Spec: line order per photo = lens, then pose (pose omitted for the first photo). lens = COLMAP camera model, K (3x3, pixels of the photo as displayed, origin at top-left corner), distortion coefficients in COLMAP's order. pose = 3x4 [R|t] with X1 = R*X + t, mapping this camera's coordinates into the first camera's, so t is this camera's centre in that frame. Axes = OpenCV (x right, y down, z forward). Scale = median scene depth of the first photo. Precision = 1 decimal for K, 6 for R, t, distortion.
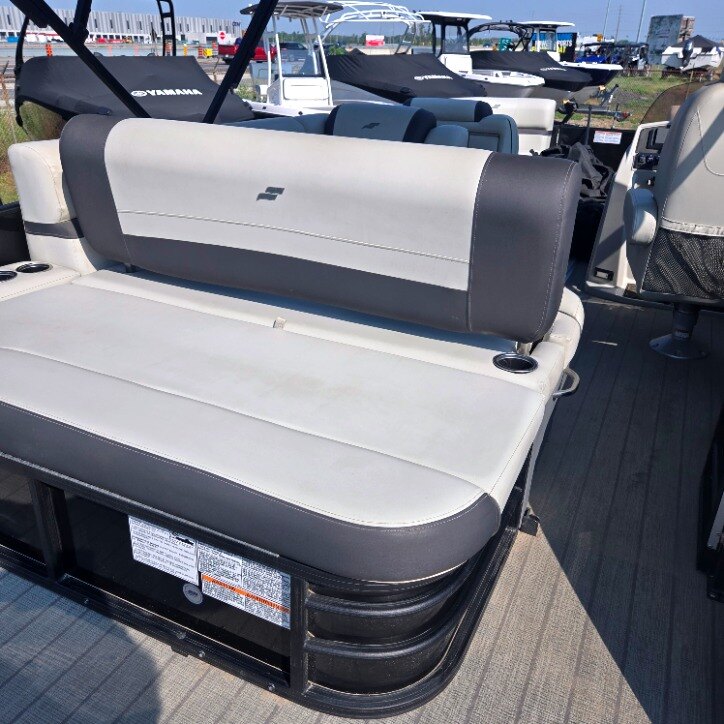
lens RADIAL K [[657.1, 0, 362.0], [0, 657.1, 362.0], [0, 0, 1]] dist [0.066500, -0.023766]
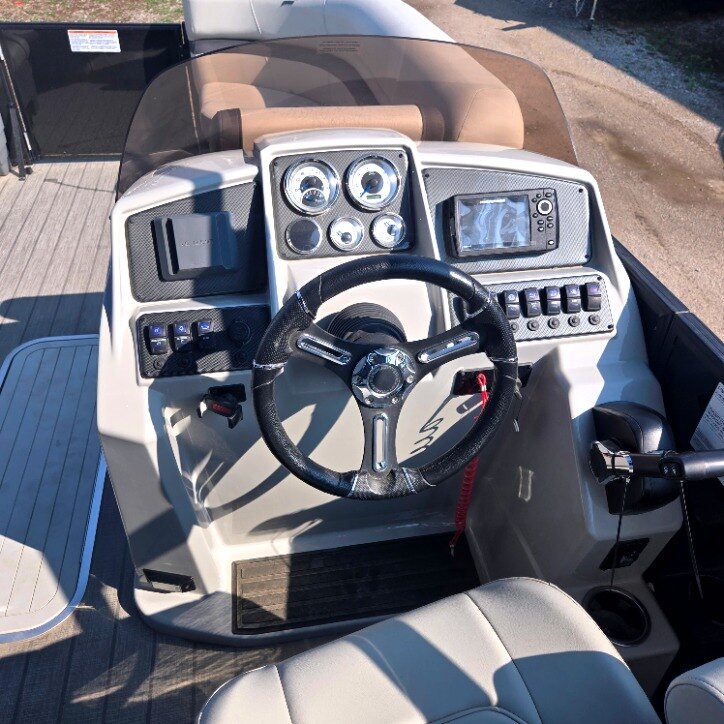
lens RADIAL K [[657.1, 0, 362.0], [0, 657.1, 362.0], [0, 0, 1]] dist [0.066500, -0.023766]
pose [[0.813973, -0.369810, 0.447983, 0.056299], [0.246094, 0.918086, 0.310734, -0.058587], [-0.526199, -0.142683, 0.838305, 0.108945]]
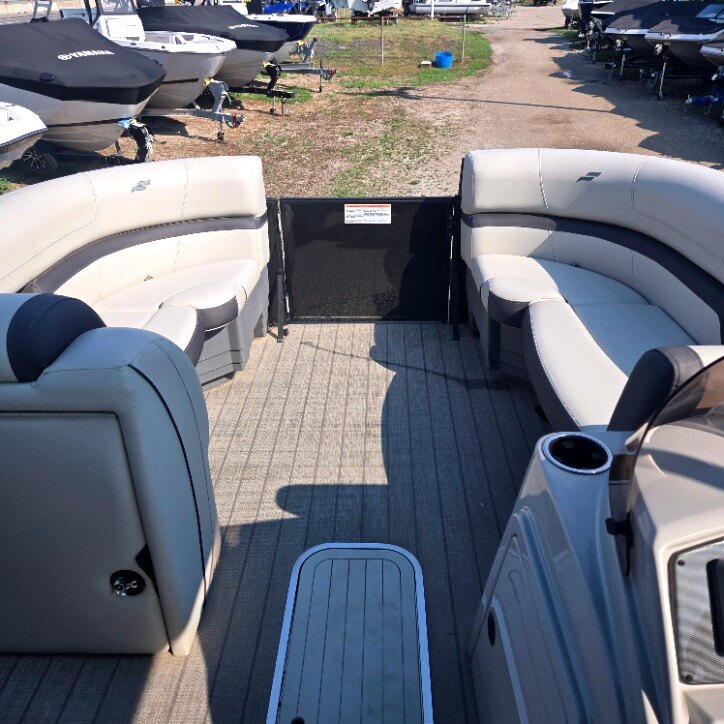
lens RADIAL K [[657.1, 0, 362.0], [0, 657.1, 362.0], [0, 0, 1]] dist [0.066500, -0.023766]
pose [[0.914217, -0.239727, 0.326709, 0.043869], [0.218536, 0.970621, 0.100686, -0.074932], [-0.341248, -0.020651, 0.939746, 0.135890]]
